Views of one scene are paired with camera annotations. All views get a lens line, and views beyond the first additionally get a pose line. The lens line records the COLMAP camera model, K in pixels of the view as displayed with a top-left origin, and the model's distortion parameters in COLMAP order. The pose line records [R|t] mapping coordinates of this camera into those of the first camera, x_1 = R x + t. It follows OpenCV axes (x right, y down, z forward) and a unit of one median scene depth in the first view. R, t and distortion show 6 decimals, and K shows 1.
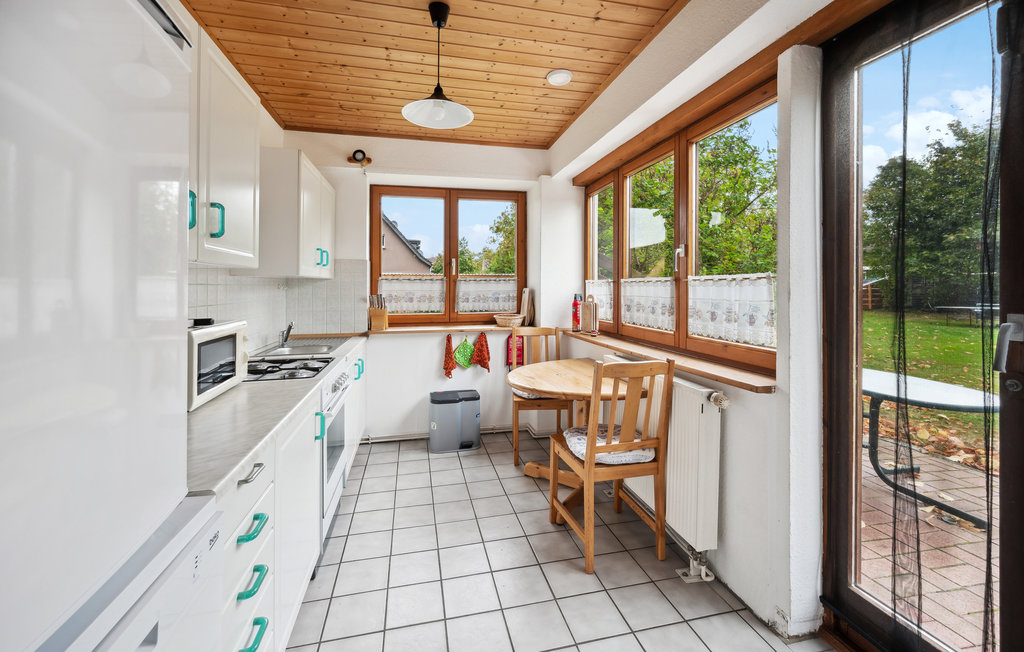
lens RADIAL K [[415.6, 0, 513.6], [0, 415.6, 305.7], [0, 0, 1]] dist [-0.001299, -0.000329]
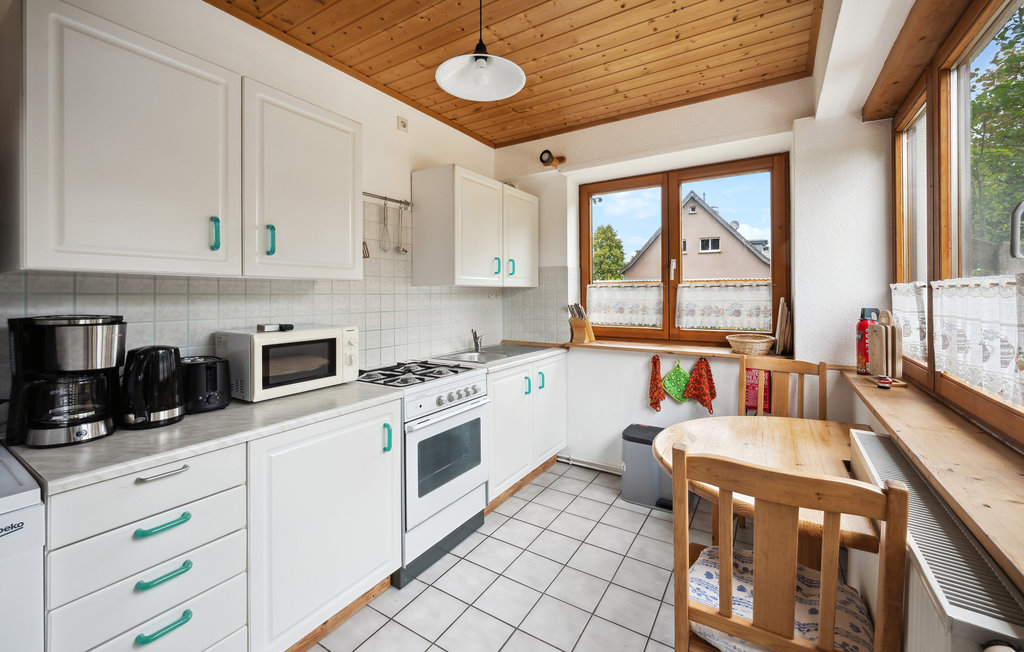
lens RADIAL K [[415.6, 0, 513.6], [0, 415.6, 305.7], [0, 0, 1]] dist [-0.001299, -0.000329]
pose [[0.703815, 0.019577, -0.710114, 0.215193], [-0.030915, 0.999517, -0.003085, -0.015250], [0.709711, 0.024124, 0.704080, 0.250962]]
